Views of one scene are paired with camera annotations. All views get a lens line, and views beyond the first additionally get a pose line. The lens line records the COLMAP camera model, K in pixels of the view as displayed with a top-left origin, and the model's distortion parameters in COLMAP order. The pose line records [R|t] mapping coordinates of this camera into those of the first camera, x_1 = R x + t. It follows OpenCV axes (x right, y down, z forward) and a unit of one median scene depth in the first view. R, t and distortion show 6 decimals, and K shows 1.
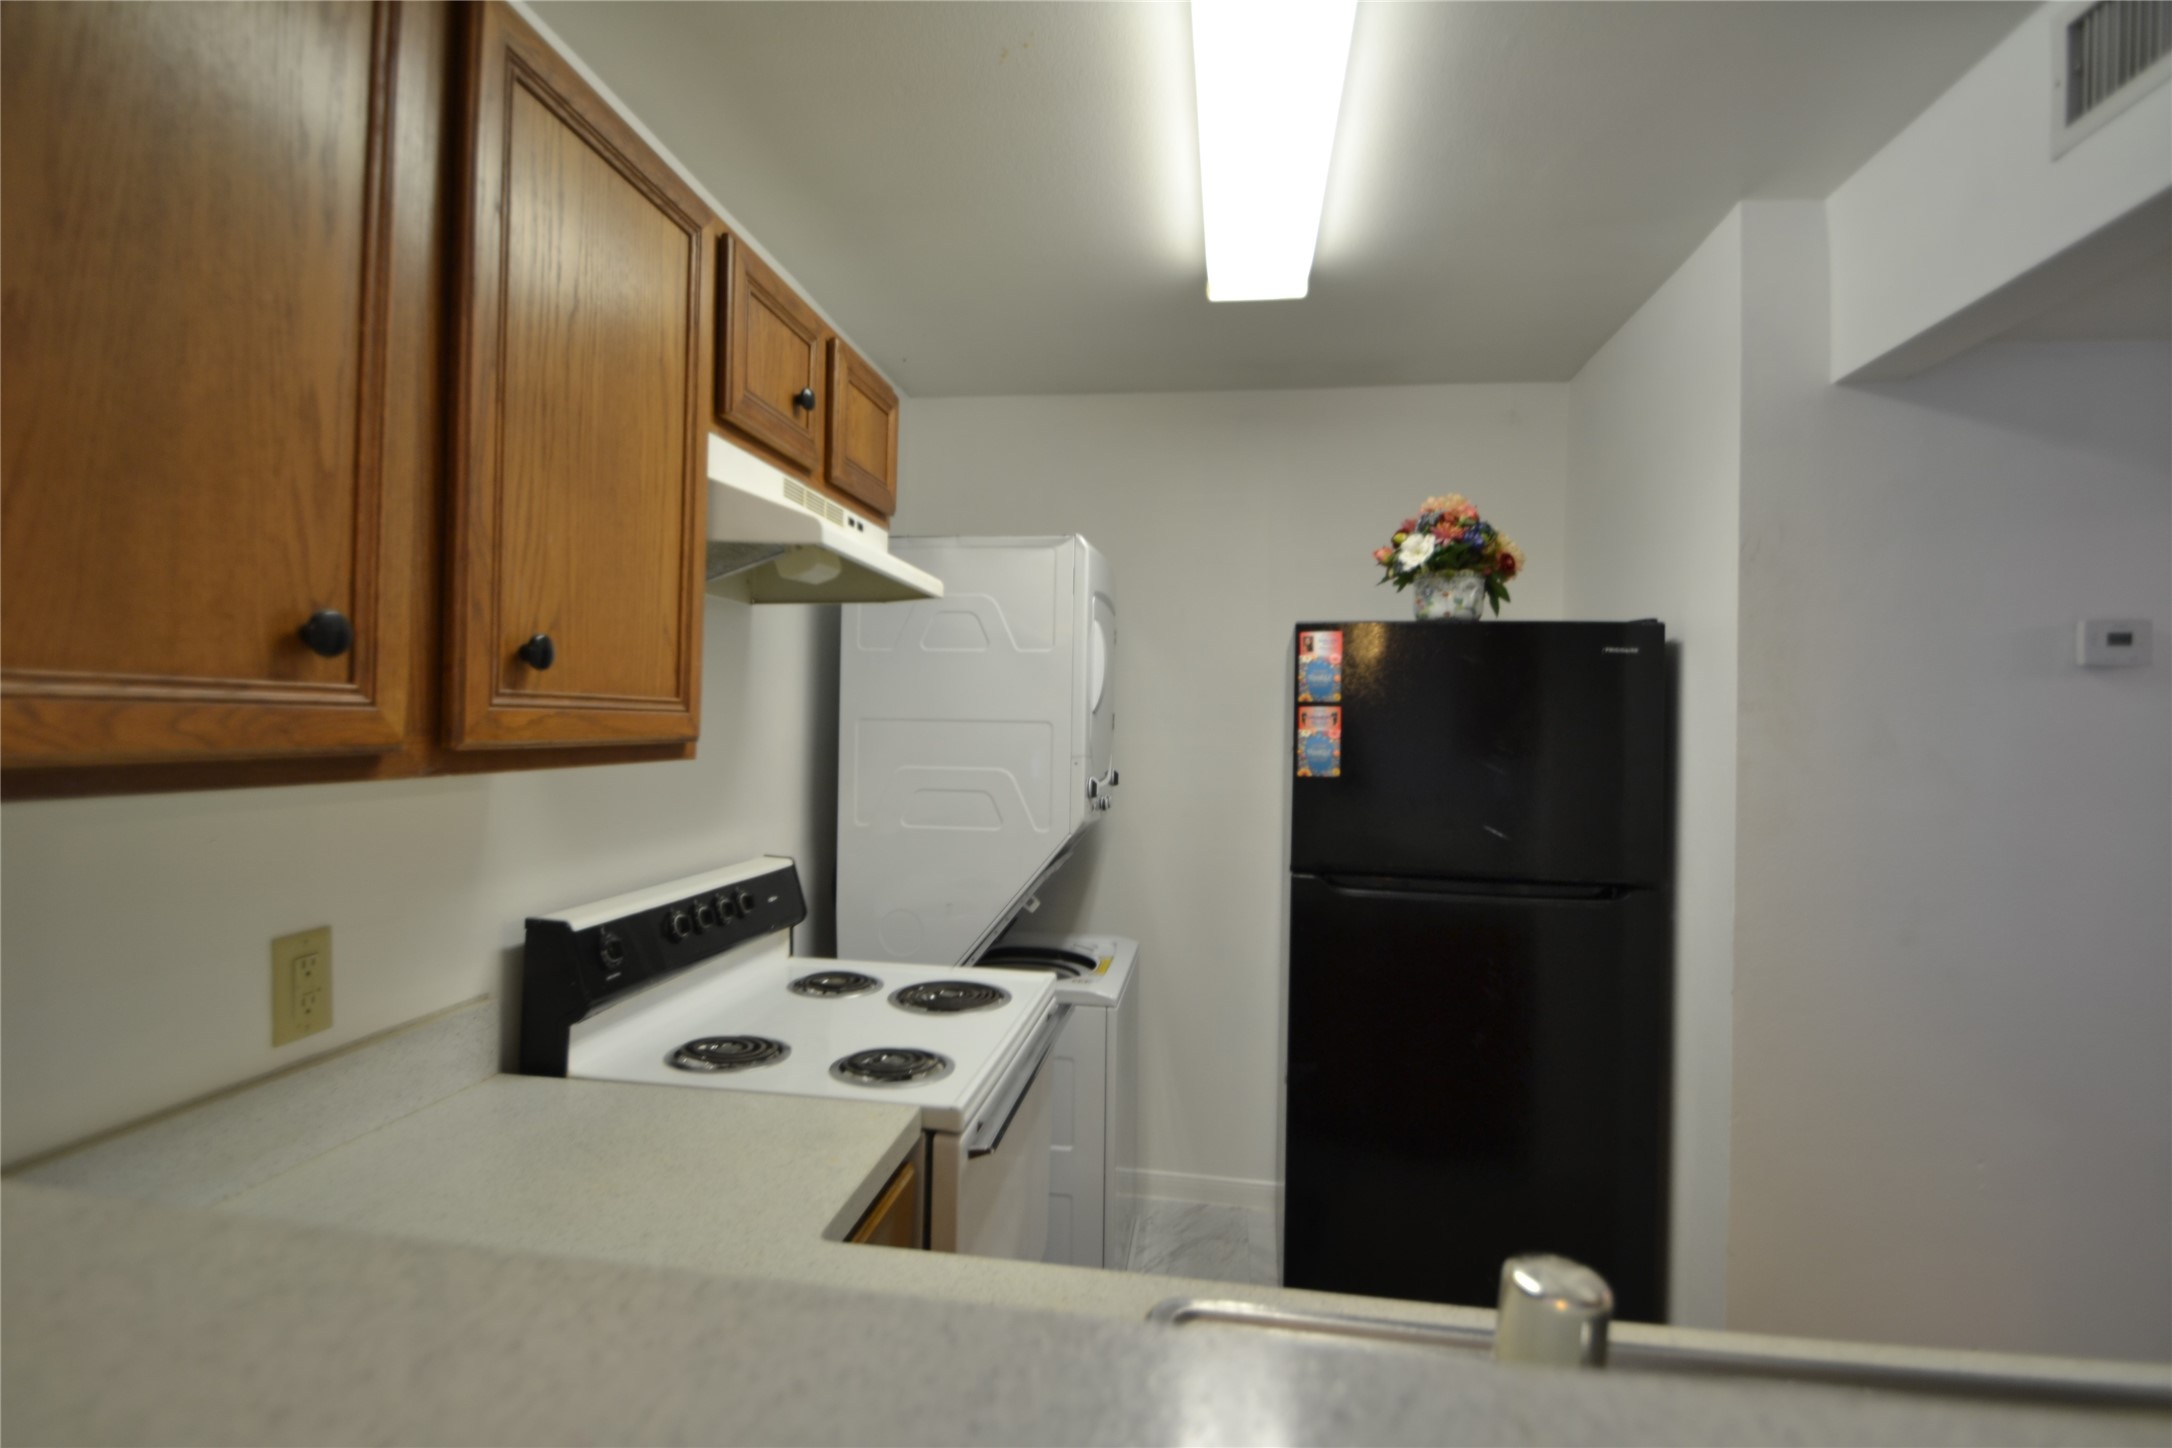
lens RADIAL K [[1010.3, 0, 1072.9], [0, 1010.3, 723.6], [0, 0, 1]] dist [-0.000256, -0.000618]
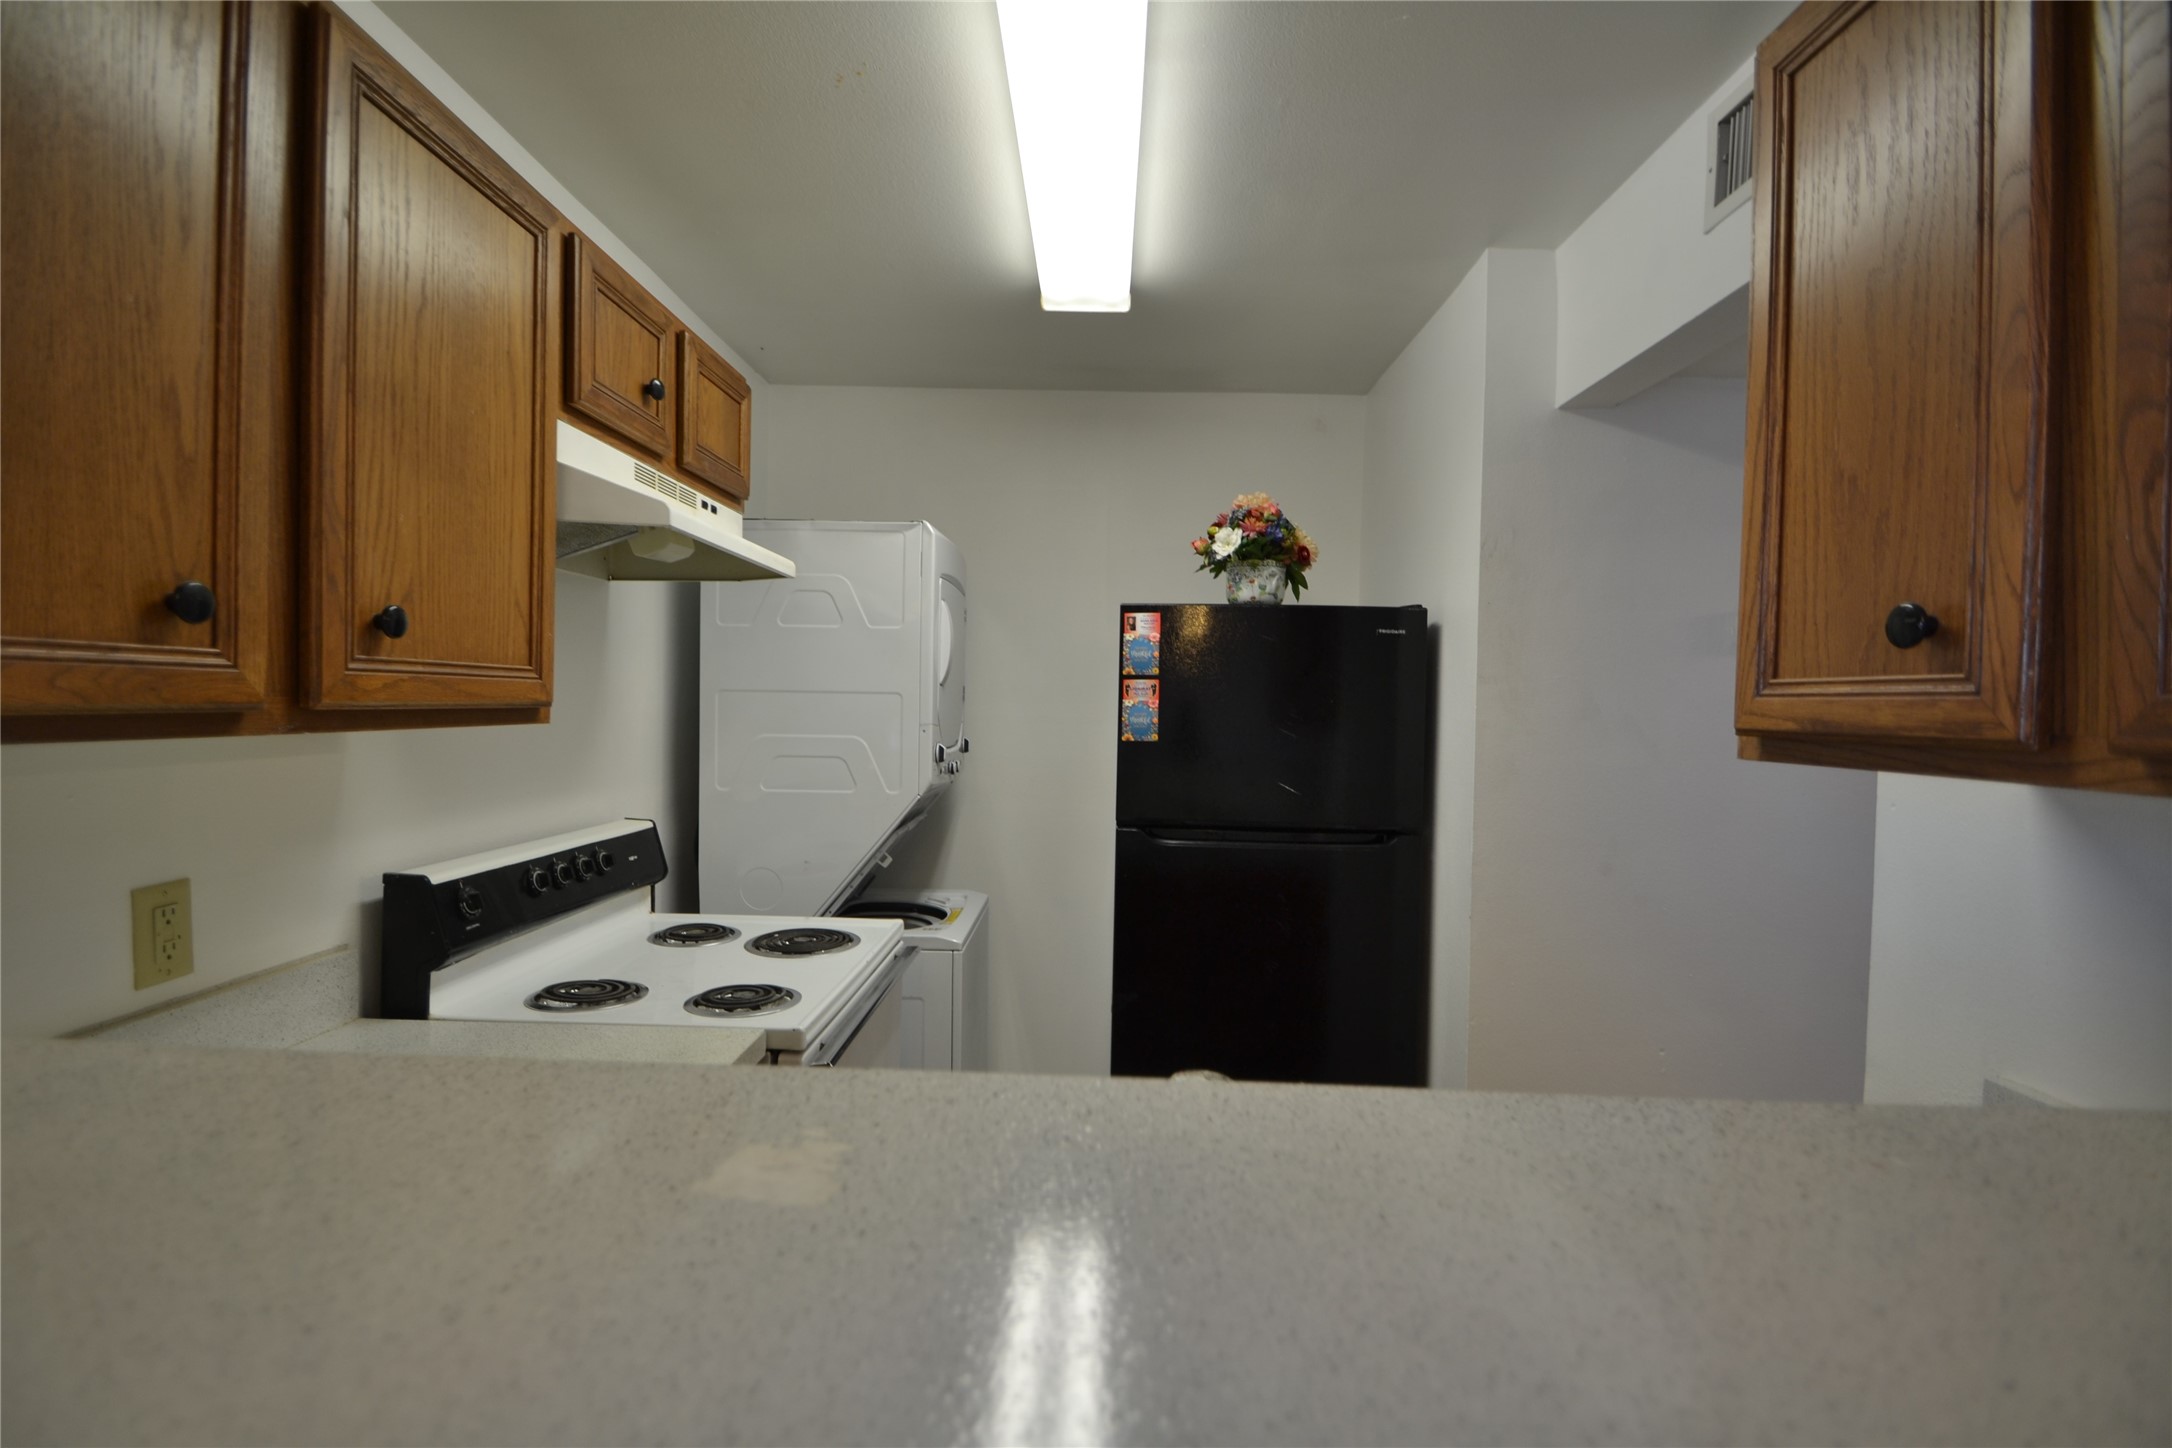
lens RADIAL K [[969.7, 0, 1075.4], [0, 969.7, 729.2], [0, 0, 1]] dist [0.009566, -0.014396]
pose [[0.991871, -0.003974, 0.127182, 0.045376], [0.000224, 0.999565, 0.029482, 0.009296], [-0.127244, -0.029213, 0.991441, -0.089904]]
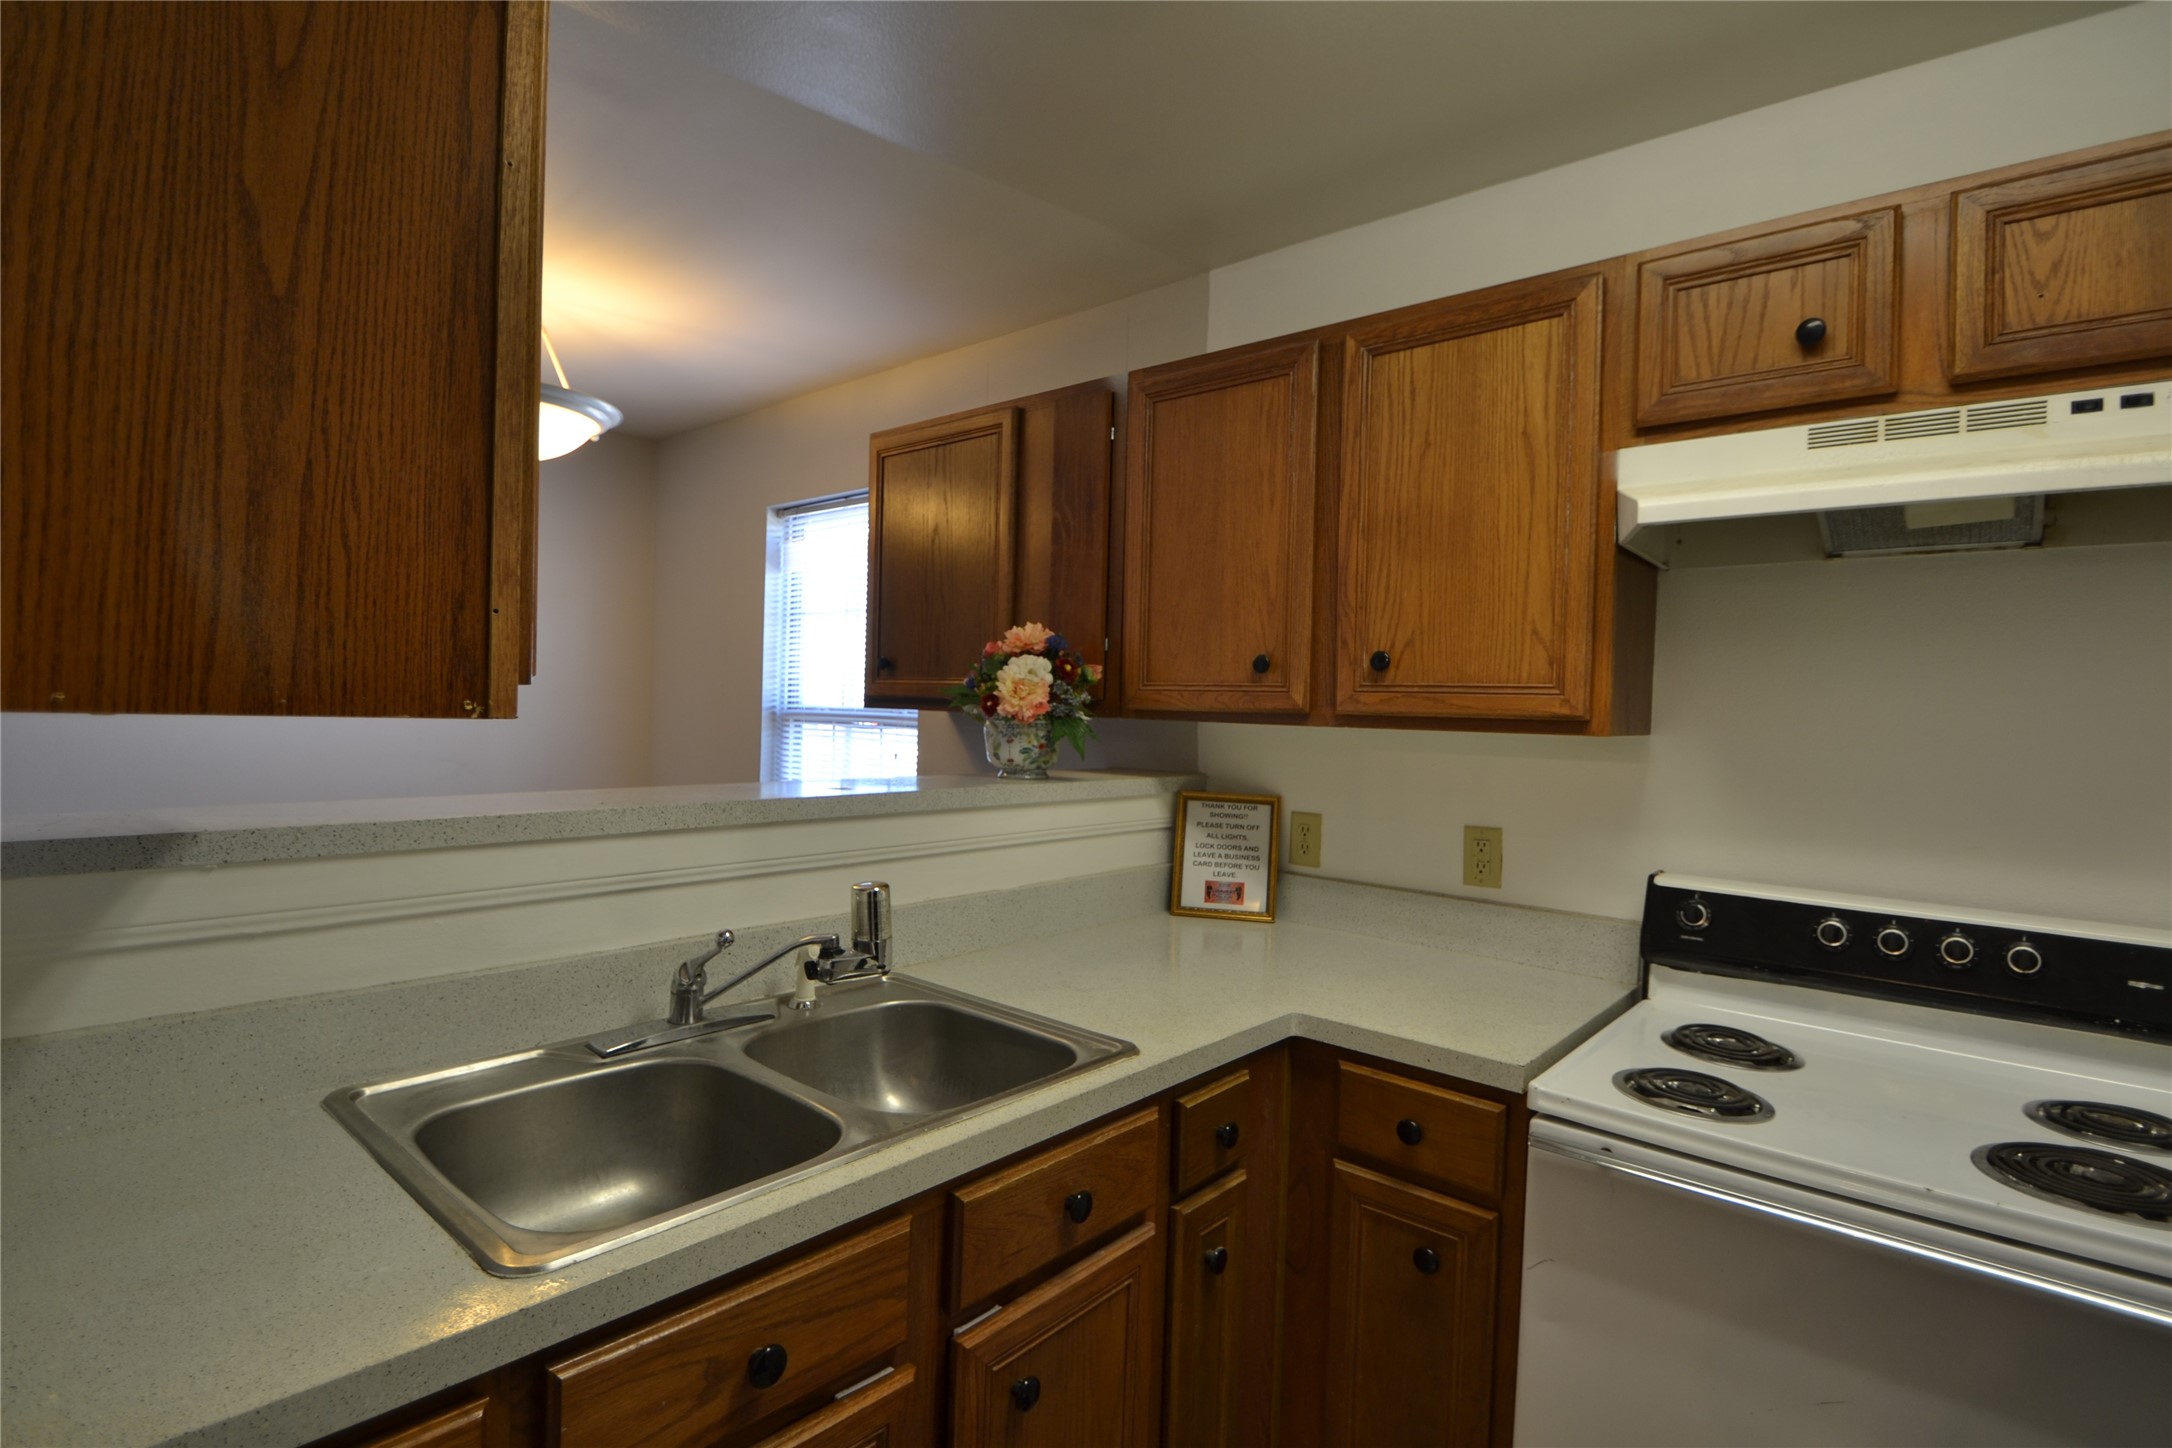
lens RADIAL K [[1052.0, 0, 1069.6], [0, 1052.0, 727.1], [0, 0, 1]] dist [0.001941, -0.016382]
pose [[-0.540600, -0.019289, -0.841059, 0.812246], [-0.038692, 0.999249, 0.001953, 0.038283], [0.840390, 0.033598, -0.540940, 0.947271]]
